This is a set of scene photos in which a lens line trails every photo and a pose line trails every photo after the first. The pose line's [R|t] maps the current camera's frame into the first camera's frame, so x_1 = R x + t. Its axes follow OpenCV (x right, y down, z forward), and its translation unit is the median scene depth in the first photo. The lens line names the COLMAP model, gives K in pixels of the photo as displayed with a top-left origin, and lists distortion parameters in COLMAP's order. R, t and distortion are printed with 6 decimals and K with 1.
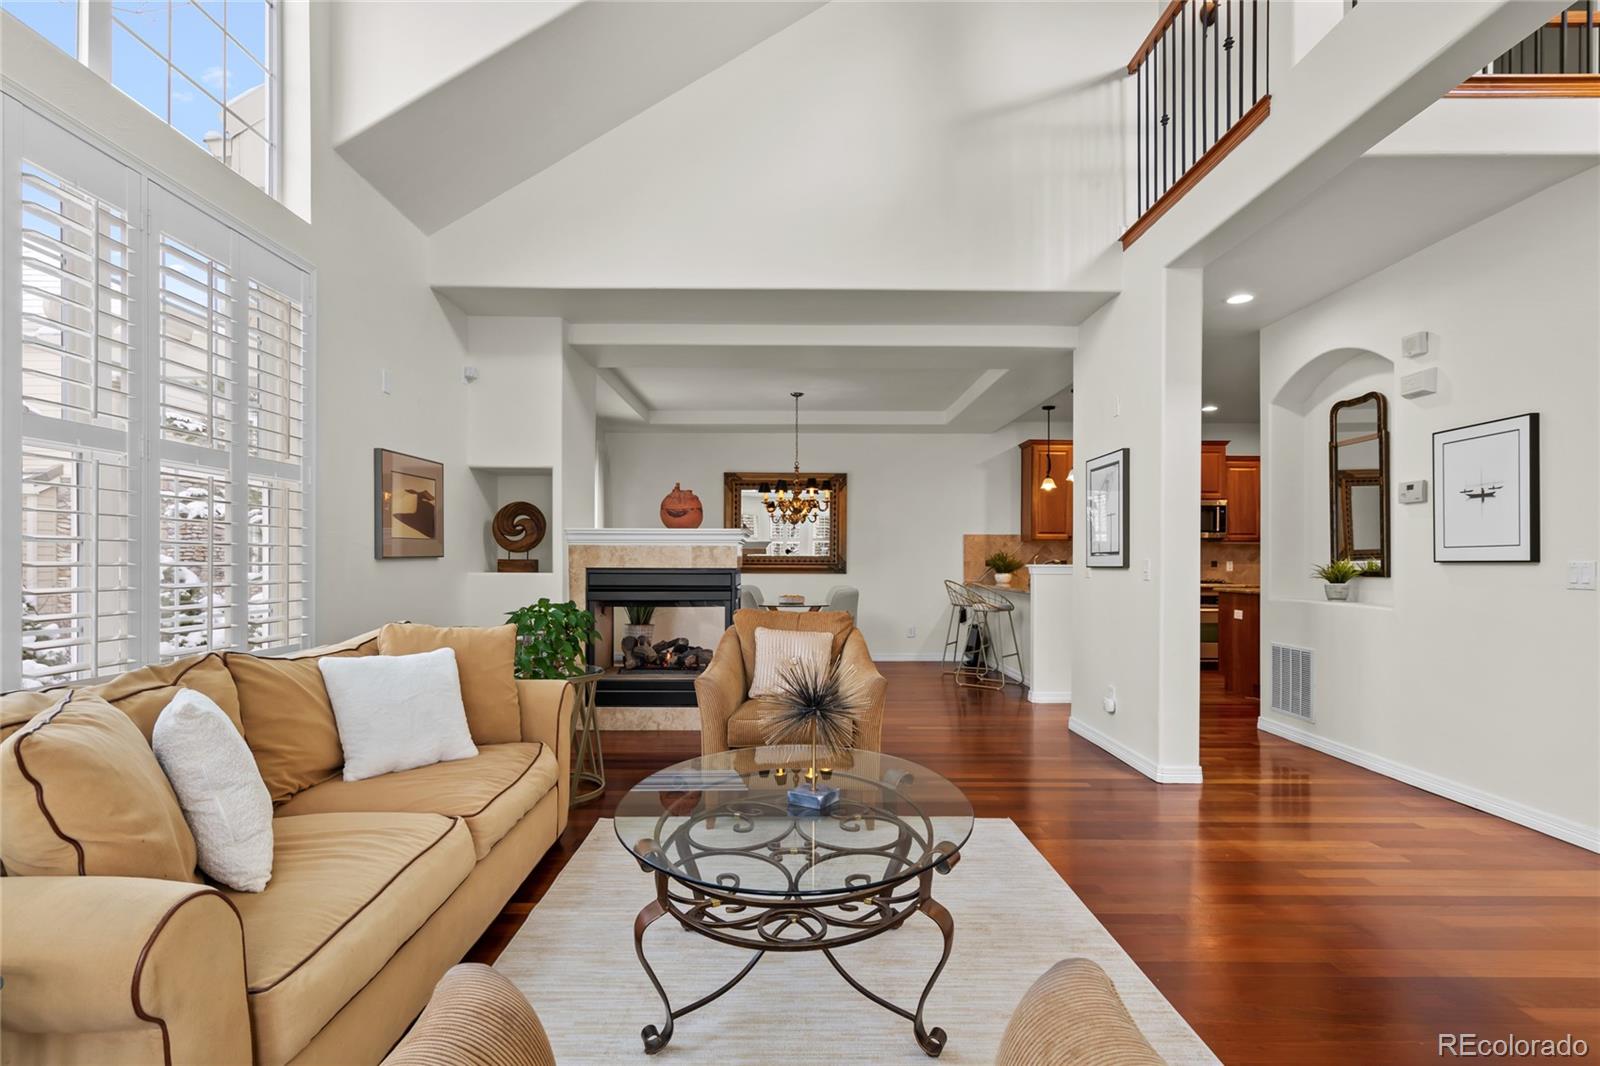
lens RADIAL K [[803.4, 0, 790.2], [0, 803.4, 557.7], [0, 0, 1]] dist [0.001532, 0.001907]
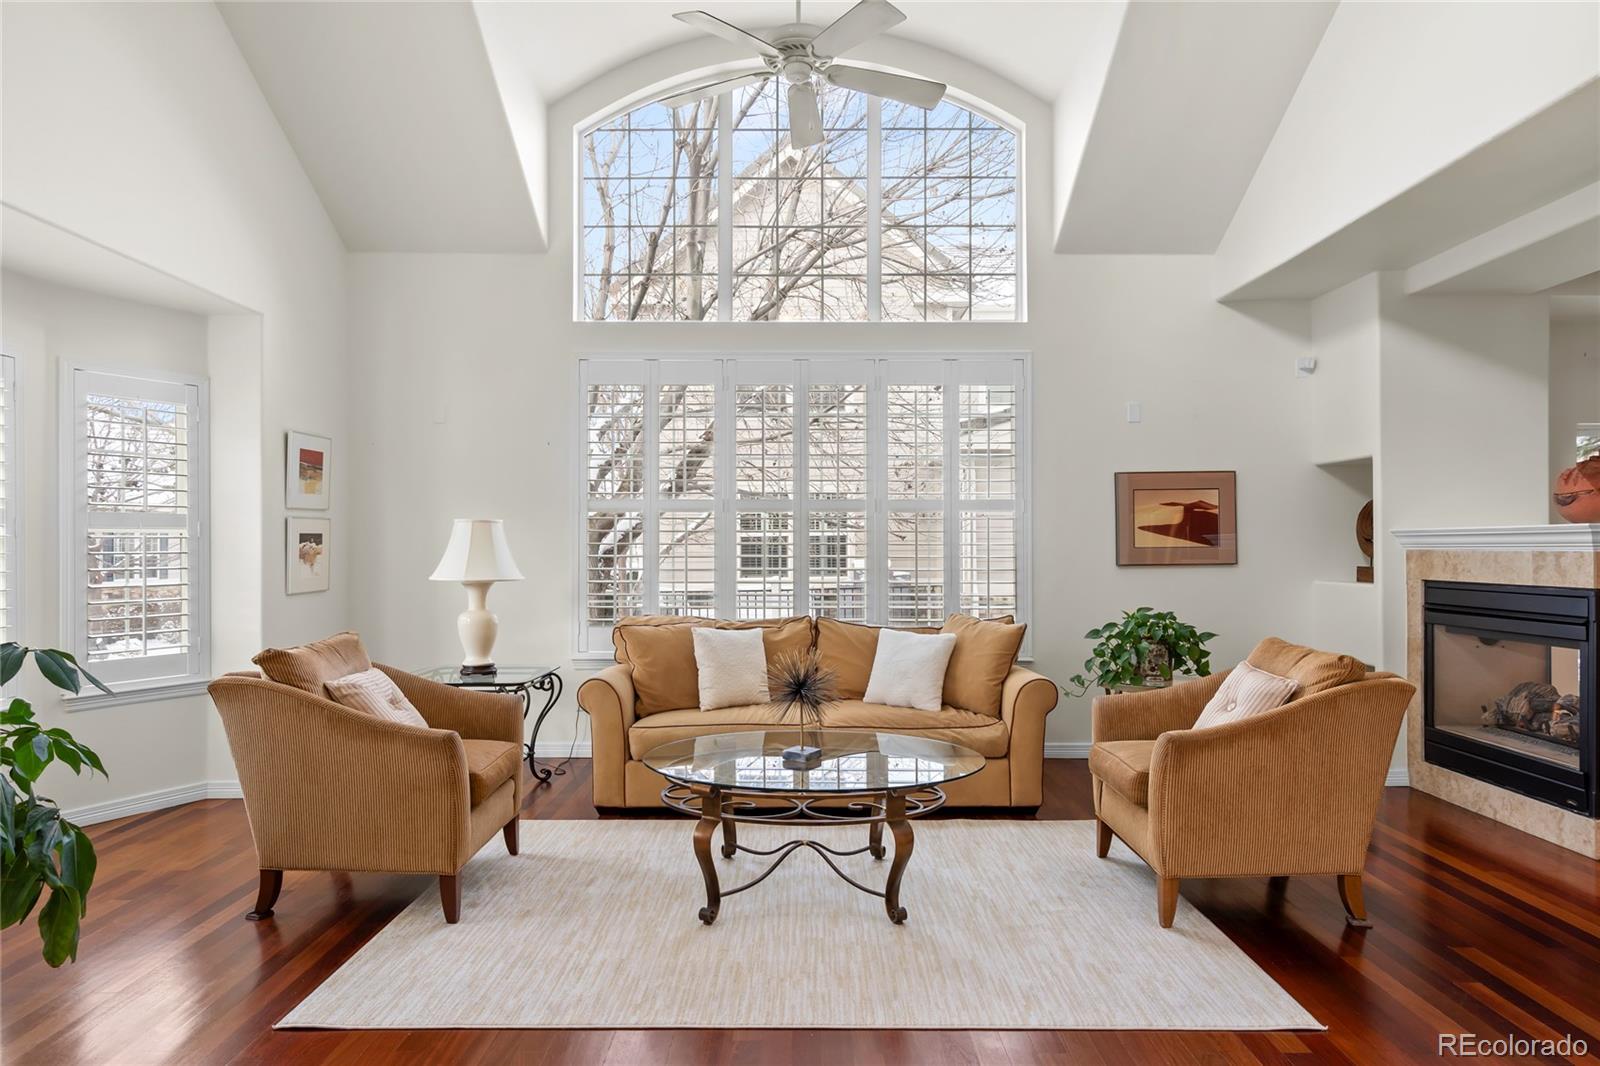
lens RADIAL K [[915.4, 0, 804.2], [0, 915.4, 540.2], [0, 0, 1]] dist [0.009427, 0.001664]
pose [[-0.009324, -0.011582, -0.999889, 0.631127], [0.001198, 0.999932, -0.011594, -0.015857], [0.999956, -0.001306, -0.009310, 0.416523]]
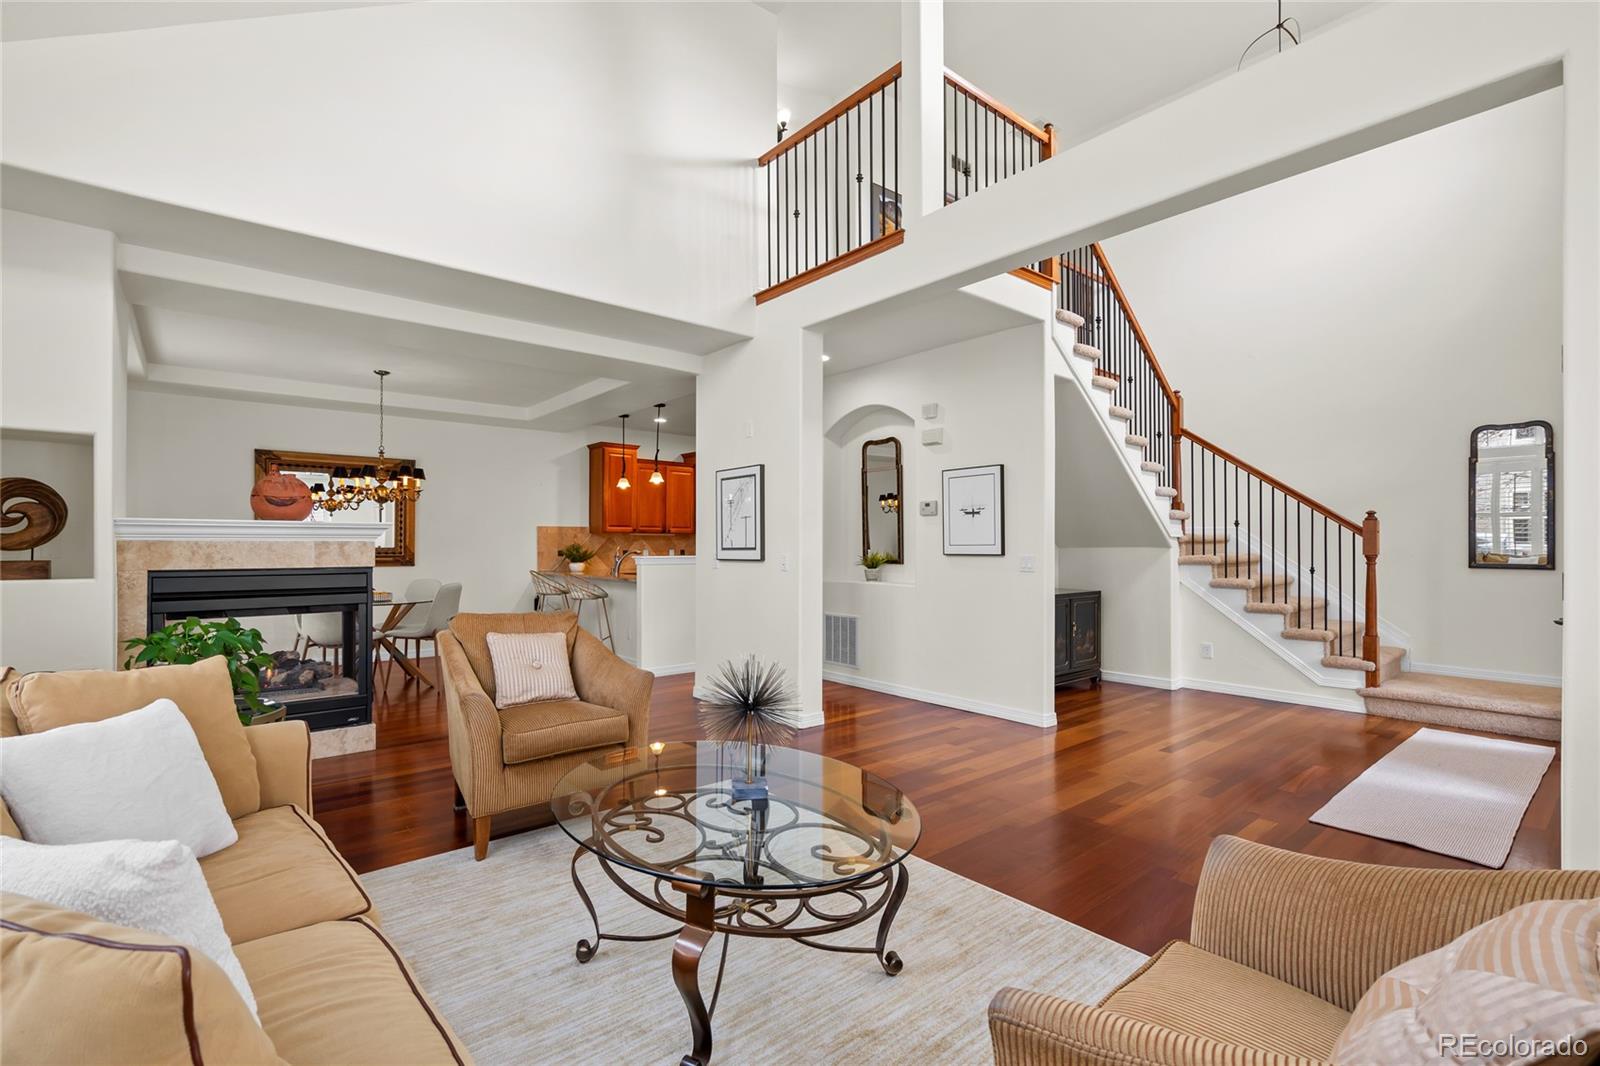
lens RADIAL K [[731.7, 0, 800.2], [0, 731.7, 535.0], [0, 0, 1]] dist [-0.002632, 0.001292]
pose [[0.767282, 0.005353, 0.641288, -0.224032], [0.000266, 0.999962, -0.008664, -0.014688], [-0.641310, 0.006818, 0.767252, 0.078780]]
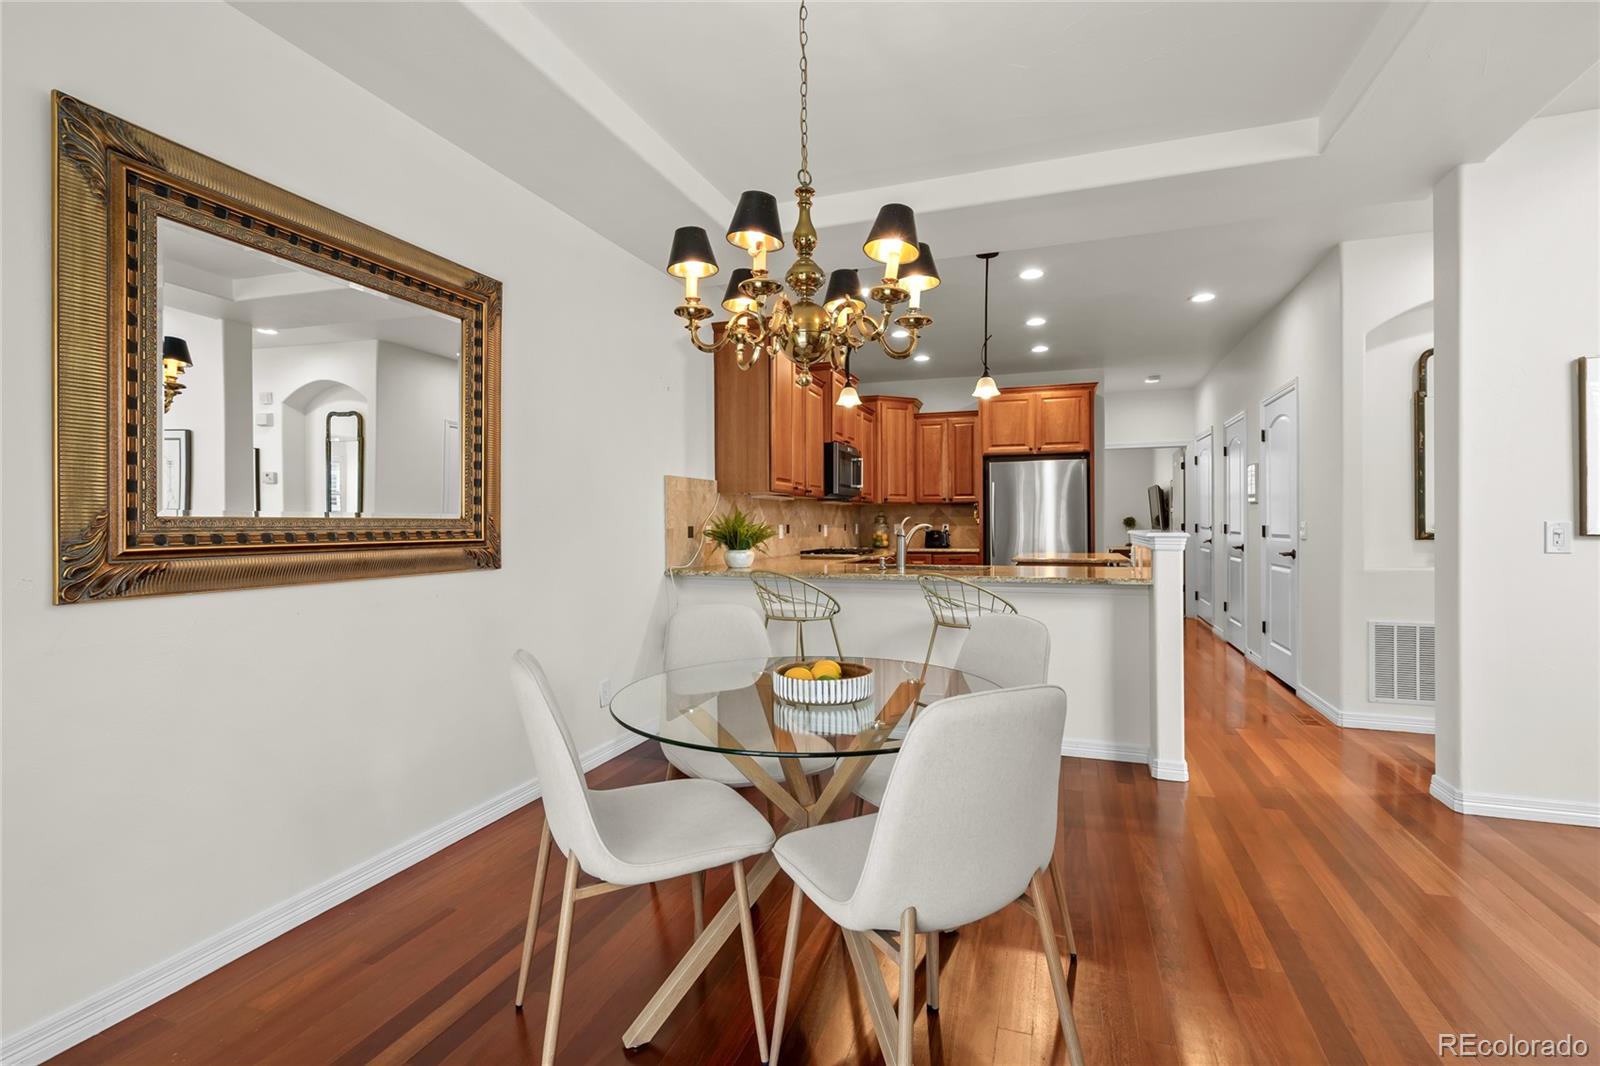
lens RADIAL K [[731.7, 0, 810.2], [0, 731.7, 522.6], [0, 0, 1]] dist [-0.002632, 0.001292]
pose [[0.342731, -0.005637, 0.939417, -0.305781], [0.005434, 0.999977, 0.004018, -0.001110], [-0.939418, 0.003728, 0.342754, 1.271682]]
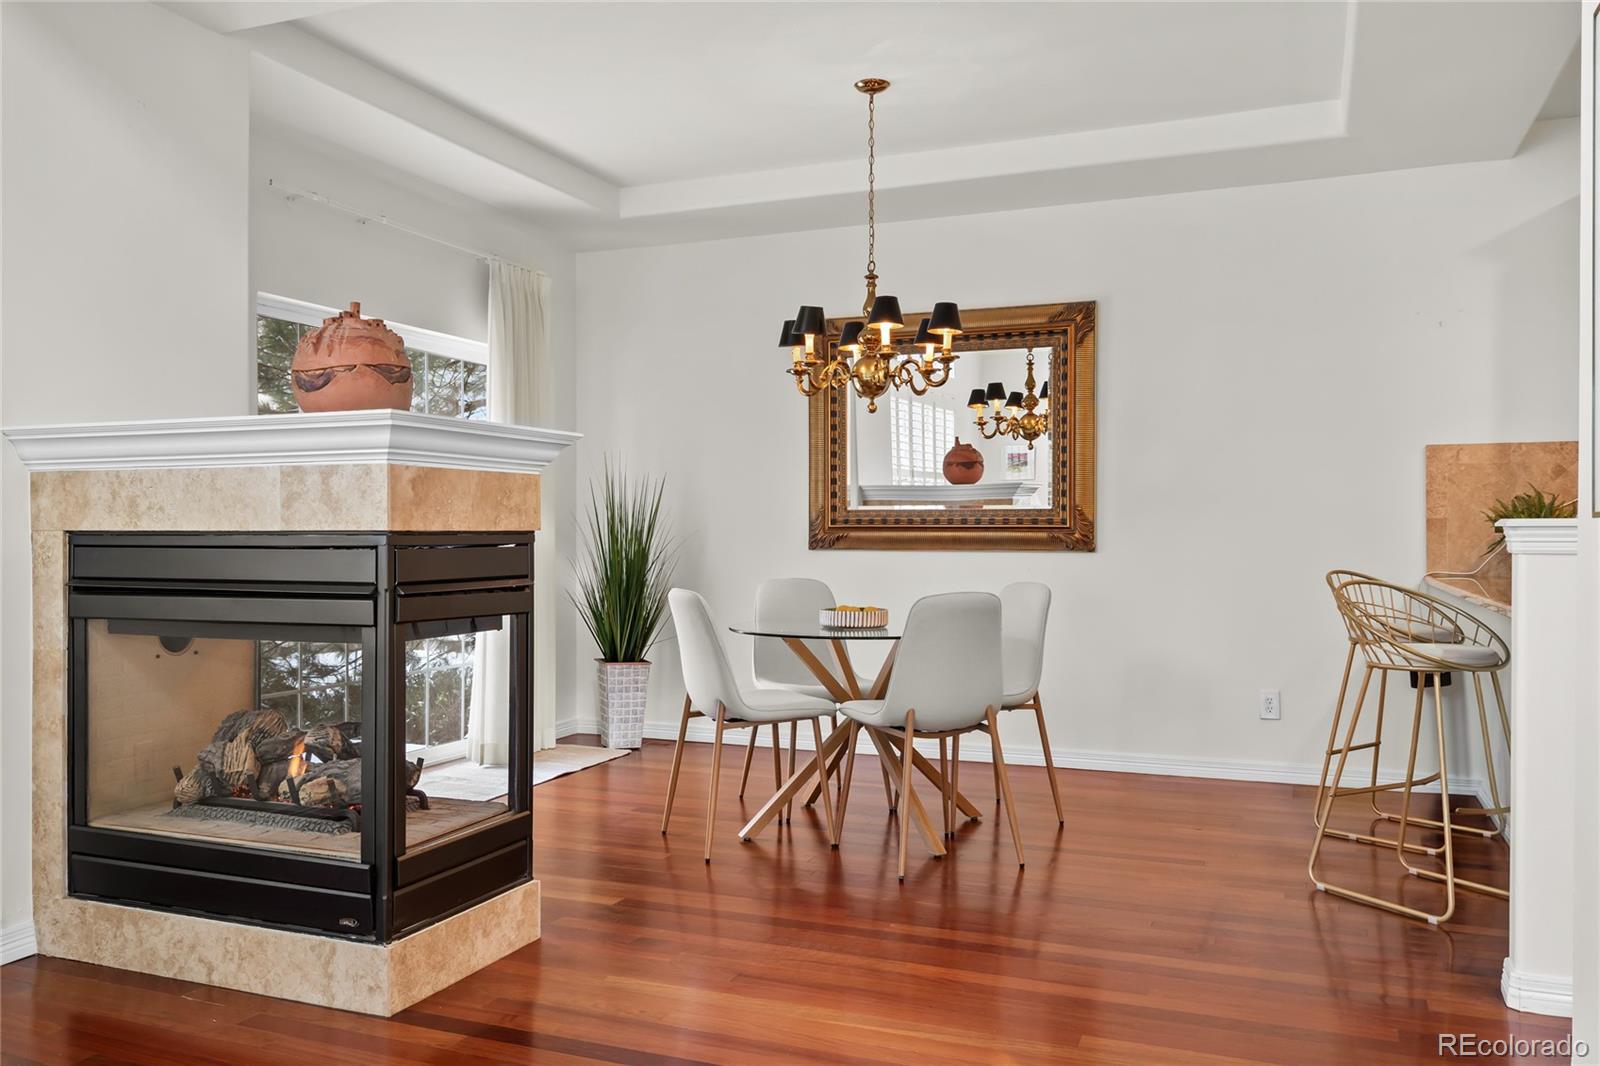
lens RADIAL K [[1291.4, 0, 756.3], [0, 1291.4, 539.6], [0, 0, 1]] dist [-0.006813, 0.021694]
pose [[0.915752, -0.001398, -0.401742, 0.289424], [0.004889, 0.999959, 0.007663, 0.013434], [0.401715, -0.008981, 0.915721, 0.572543]]
